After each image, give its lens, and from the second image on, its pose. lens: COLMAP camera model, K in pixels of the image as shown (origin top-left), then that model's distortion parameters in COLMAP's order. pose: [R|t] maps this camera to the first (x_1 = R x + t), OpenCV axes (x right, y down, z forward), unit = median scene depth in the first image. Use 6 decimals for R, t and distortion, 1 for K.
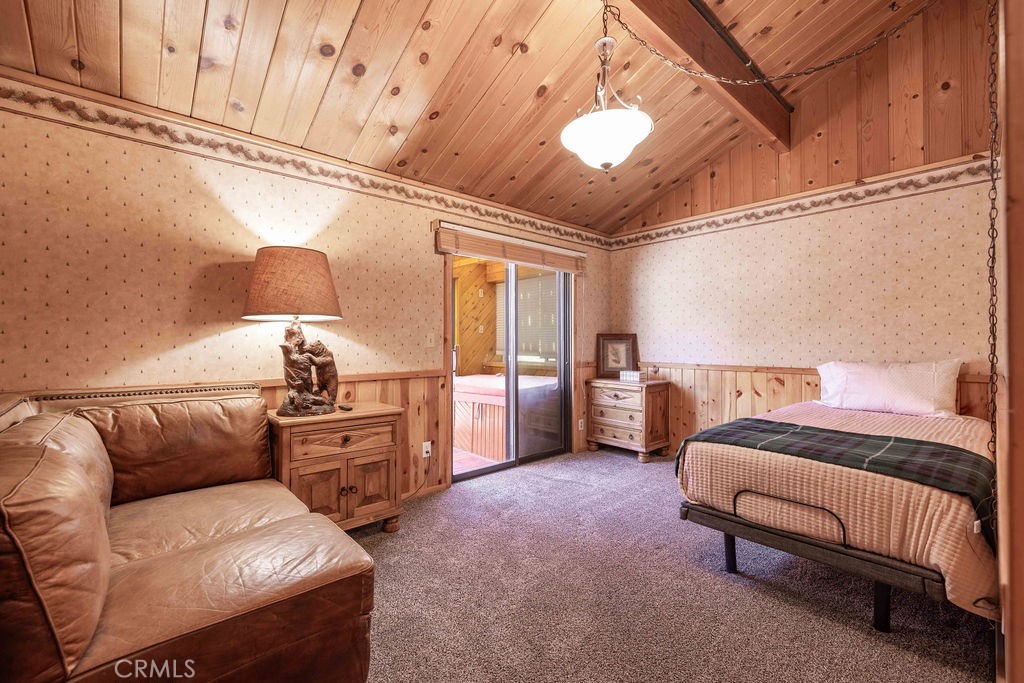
lens RADIAL K [[432.0, 0, 513.2], [0, 432.0, 340.7], [0, 0, 1]] dist [0.000228, -0.000040]
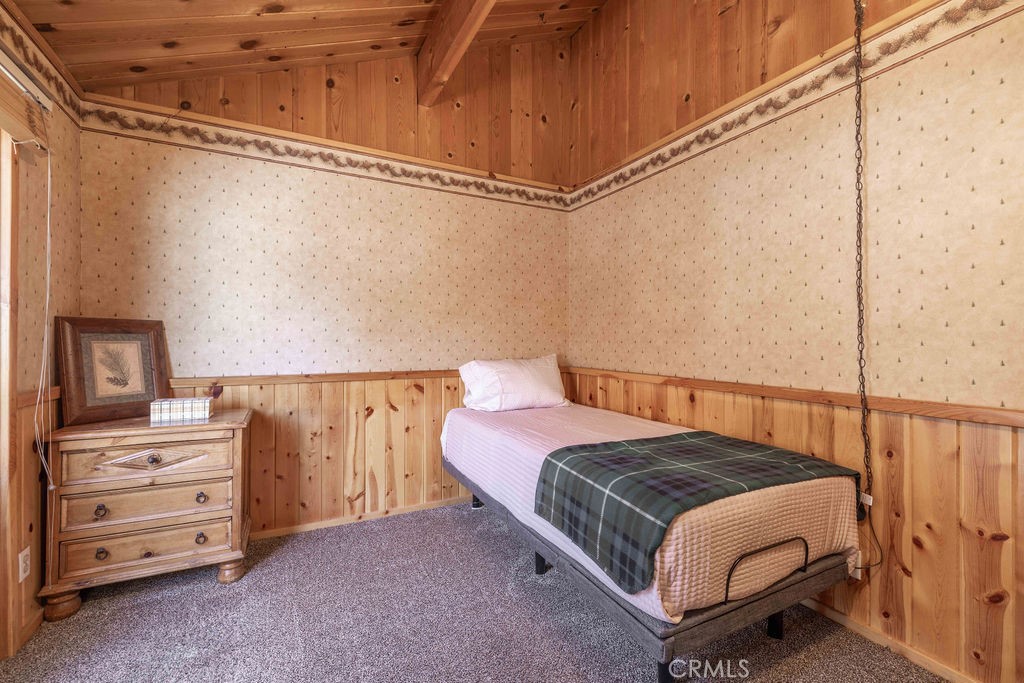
lens RADIAL K [[432.0, 0, 511.8], [0, 432.0, 339.5], [0, 0, 1]] dist [0.000228, -0.000040]
pose [[0.252046, 0.003109, 0.967710, -0.101378], [-0.006026, 0.999980, -0.001644, 0.003594], [-0.967696, -0.005417, 0.252060, 0.567123]]
